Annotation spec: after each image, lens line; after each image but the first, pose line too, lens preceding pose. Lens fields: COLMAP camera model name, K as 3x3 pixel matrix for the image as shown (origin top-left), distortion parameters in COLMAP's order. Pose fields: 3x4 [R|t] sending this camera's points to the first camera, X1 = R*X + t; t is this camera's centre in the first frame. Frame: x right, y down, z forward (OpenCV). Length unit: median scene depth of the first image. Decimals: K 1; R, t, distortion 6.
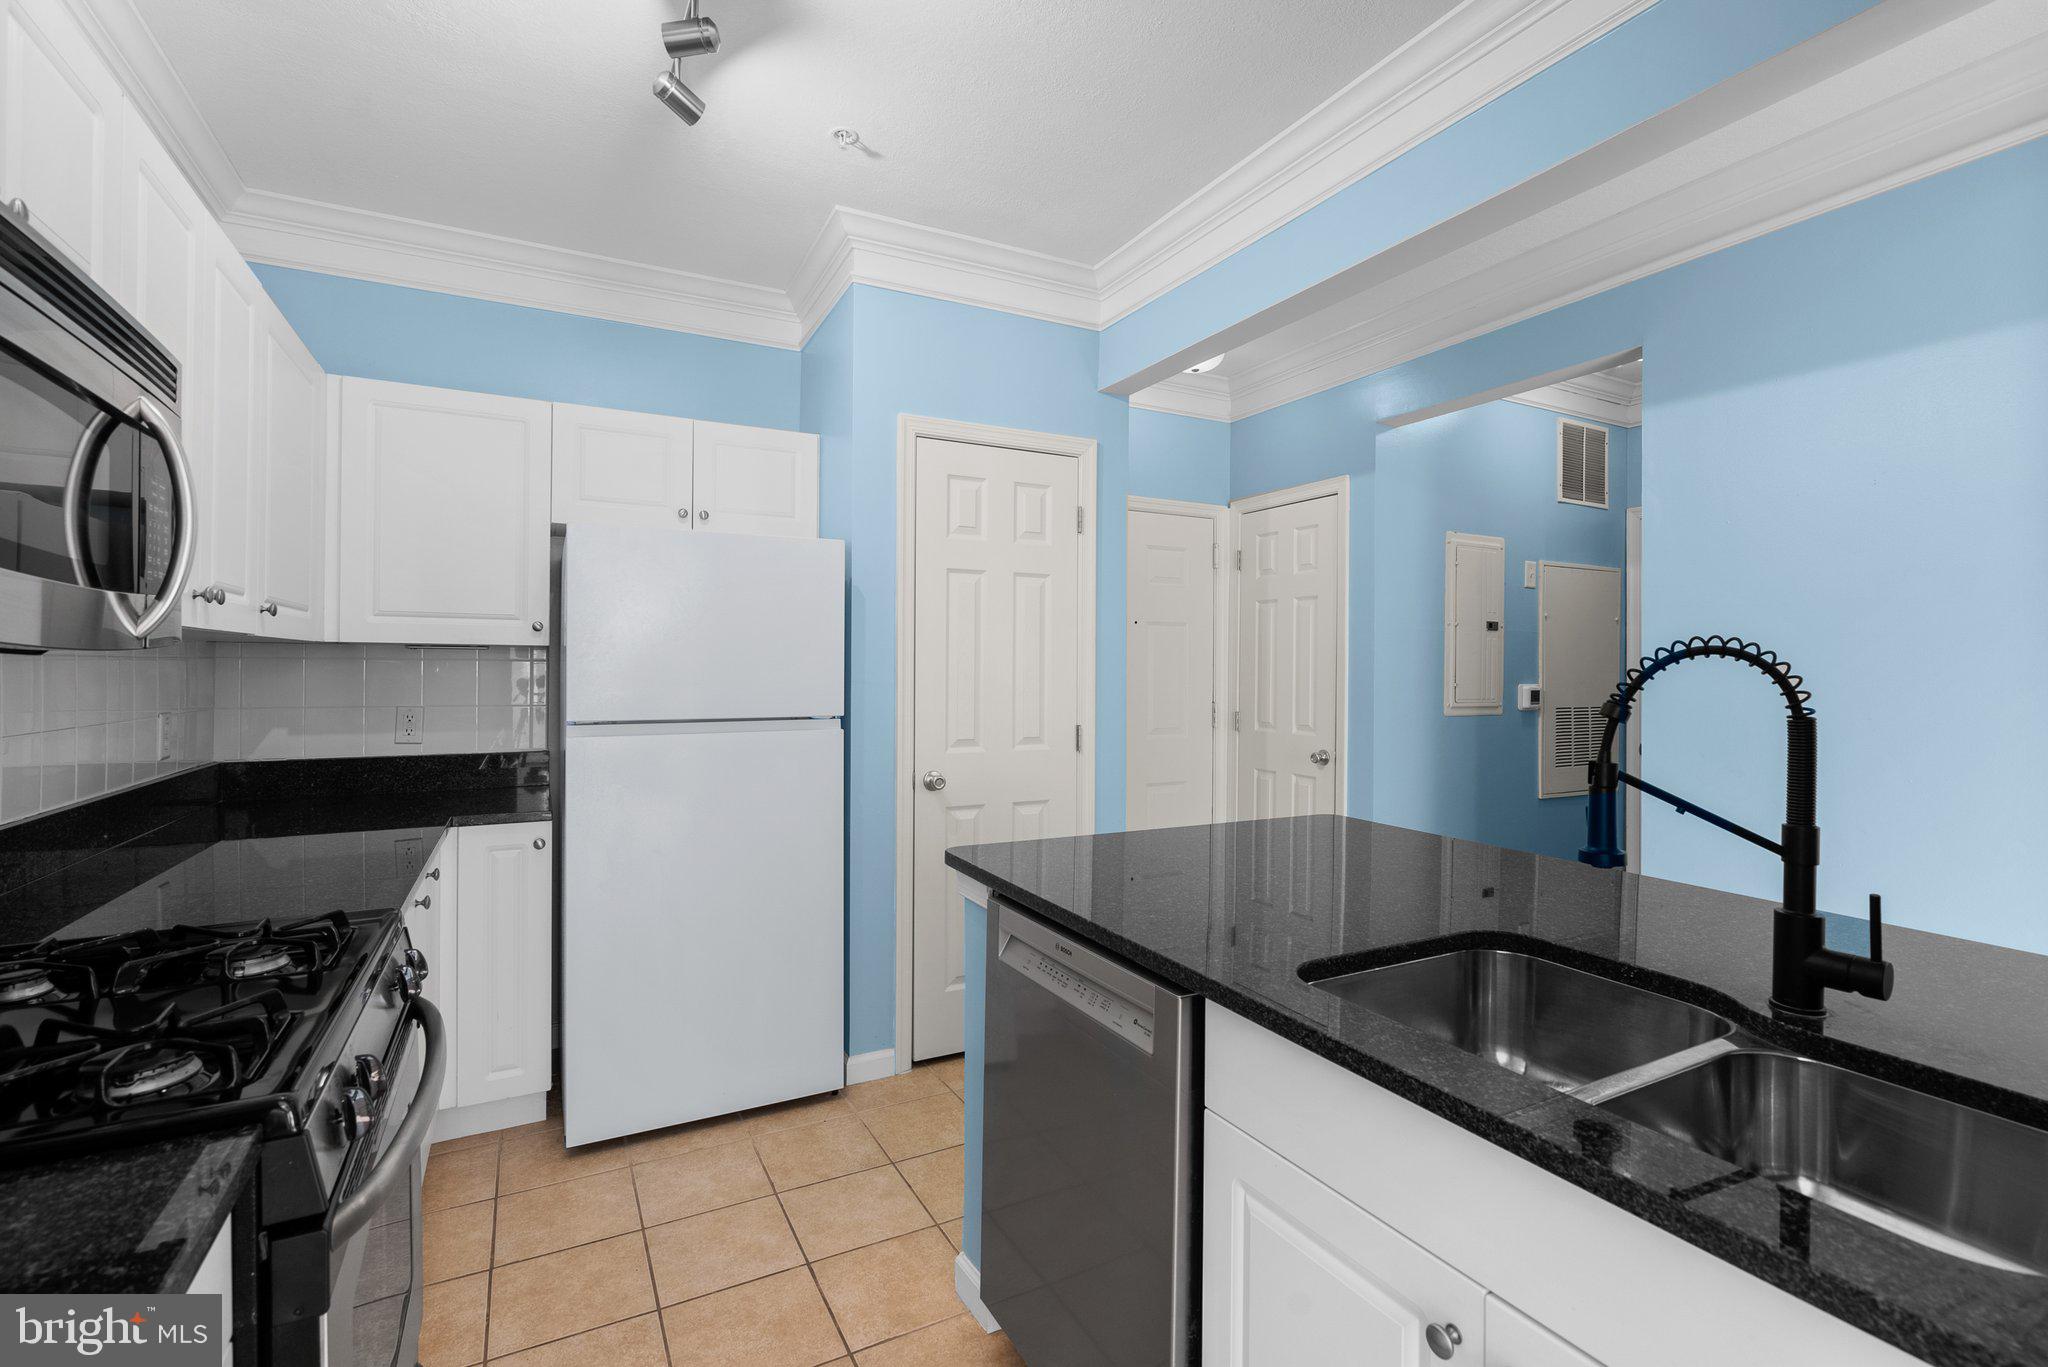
lens RADIAL K [[929.0, 0, 1030.5], [0, 929.0, 667.3], [0, 0, 1]] dist [-0.010129, 0.008674]
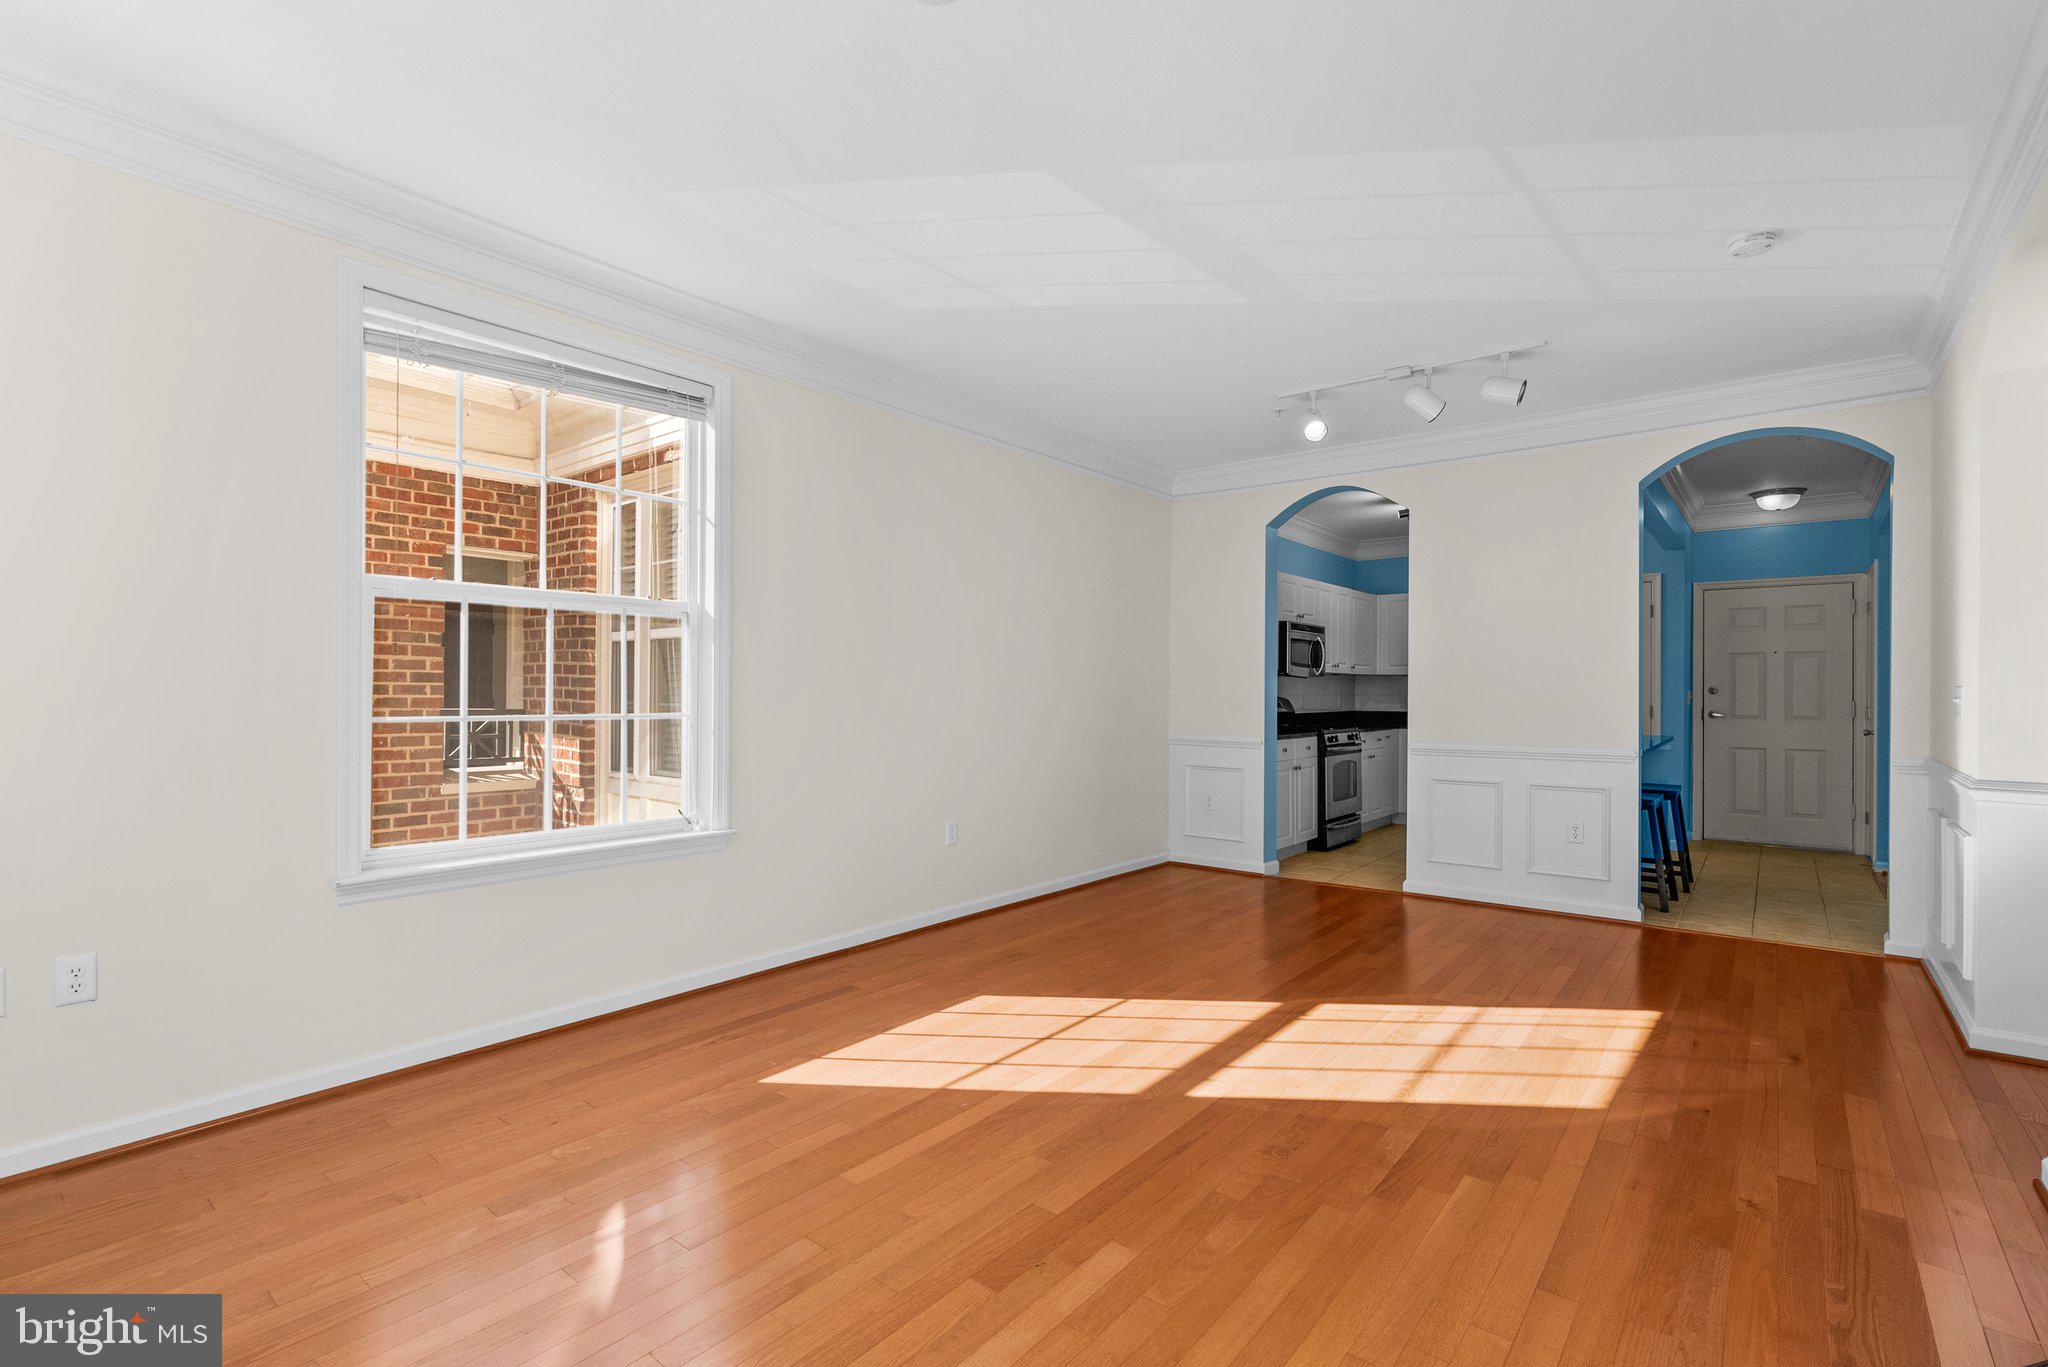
lens RADIAL K [[922.0, 0, 1031.6], [0, 922.0, 690.8], [0, 0, 1]] dist [-0.003280, 0.000240]
pose [[0.390068, -0.006263, -0.920765, 1.921066], [0.000922, 0.999979, -0.006412, 0.053391], [0.920786, 0.001652, 0.390066, -1.536360]]
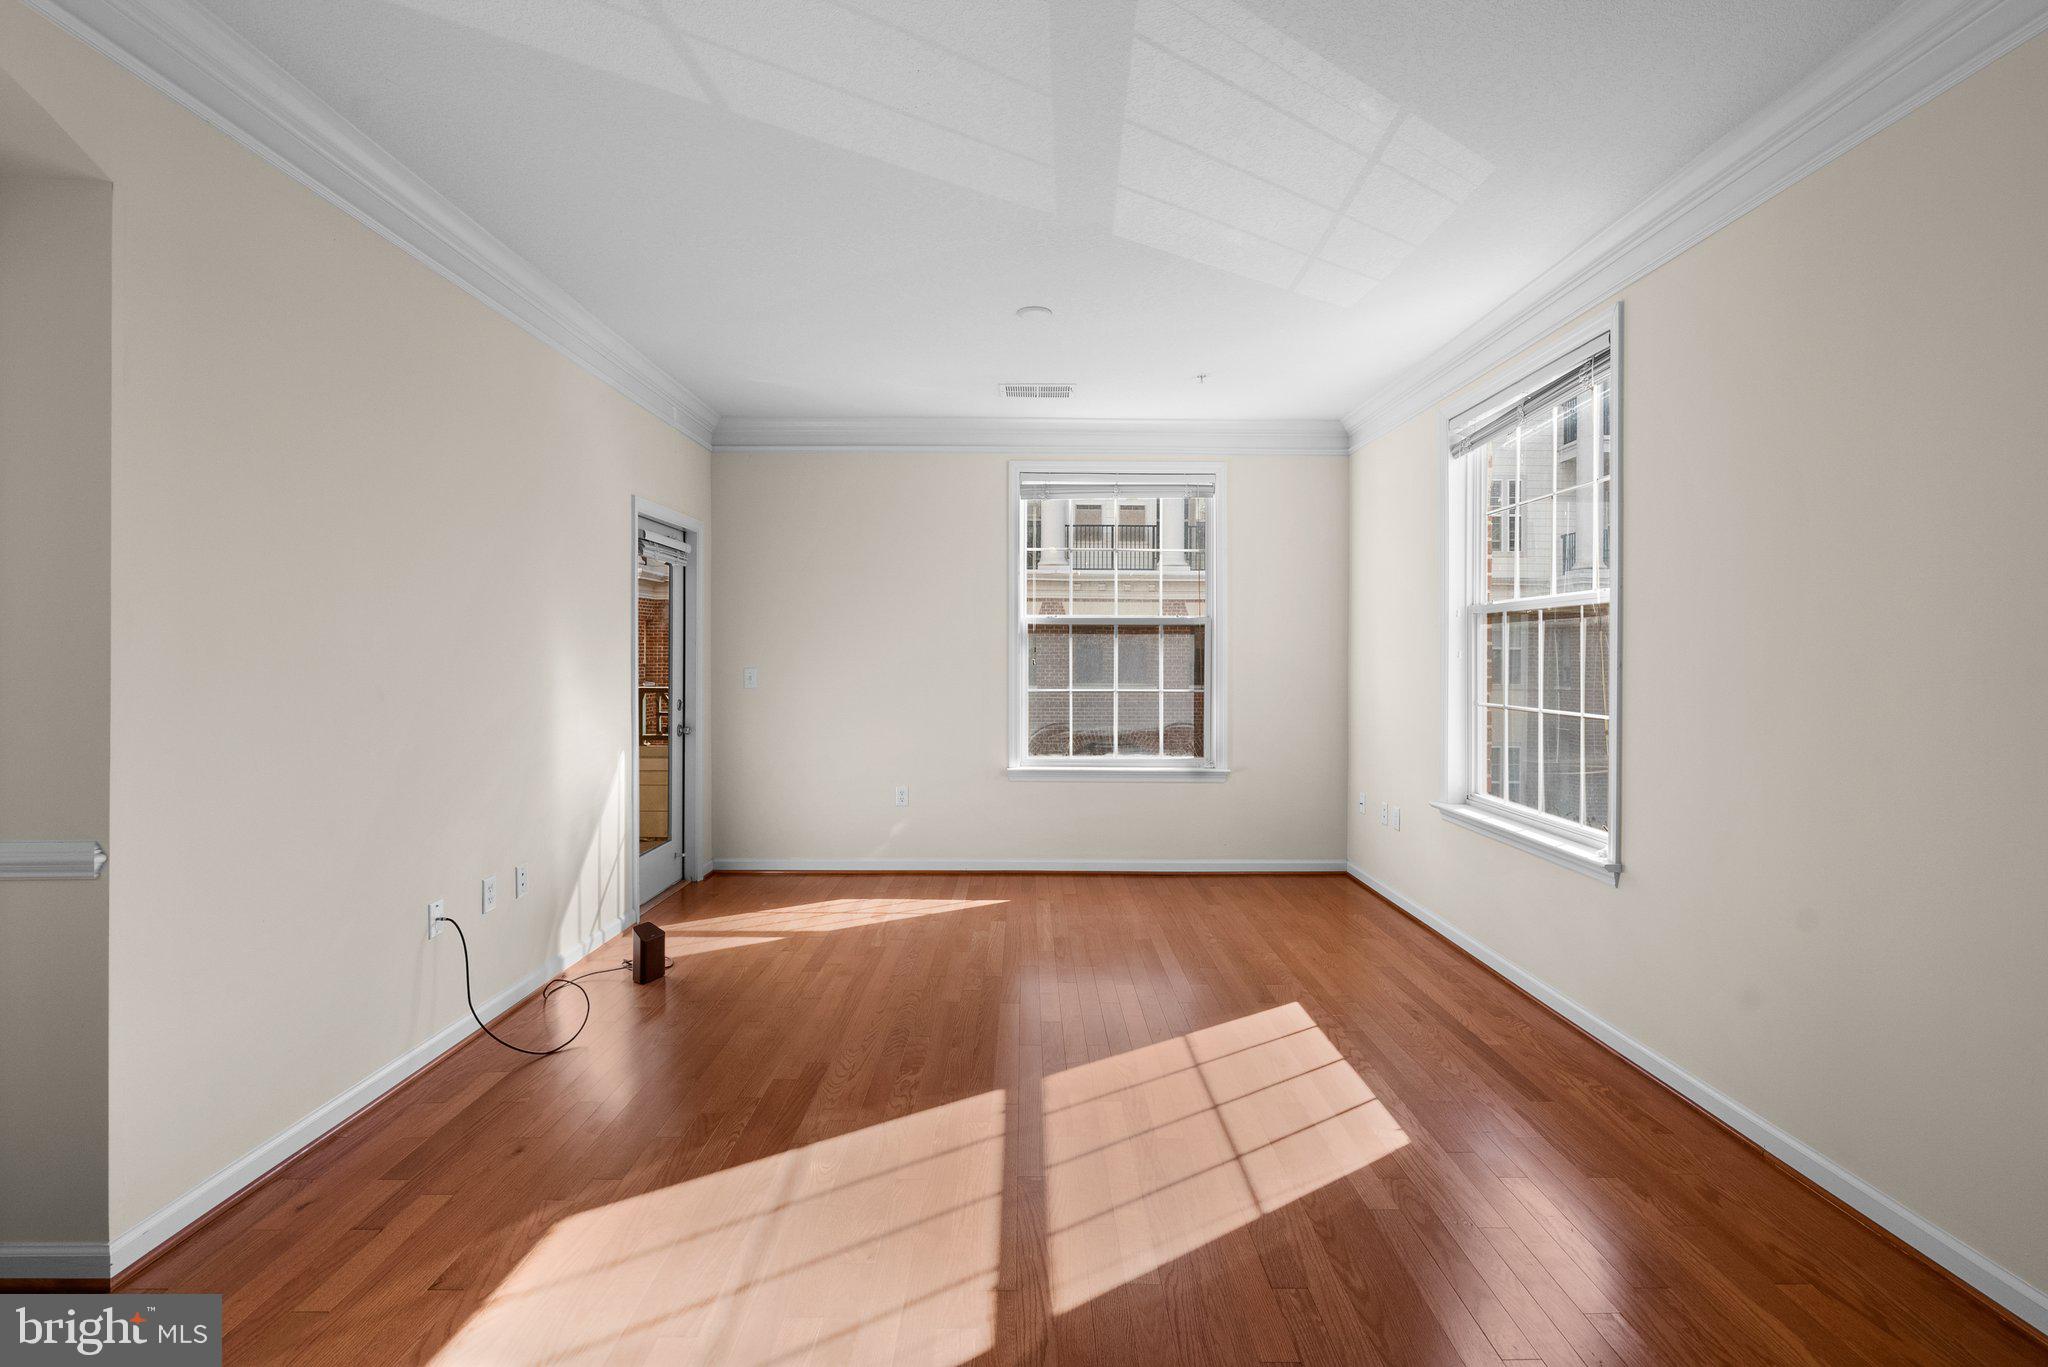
lens RADIAL K [[936.3, 0, 1031.7], [0, 936.3, 658.3], [0, 0, 1]] dist [0.001550, 0.000386]
pose [[-0.886077, -0.012239, 0.463376, 0.479284], [-0.011855, 0.999923, 0.003741, 0.001610], [-0.463386, -0.002179, -0.886154, 0.026301]]
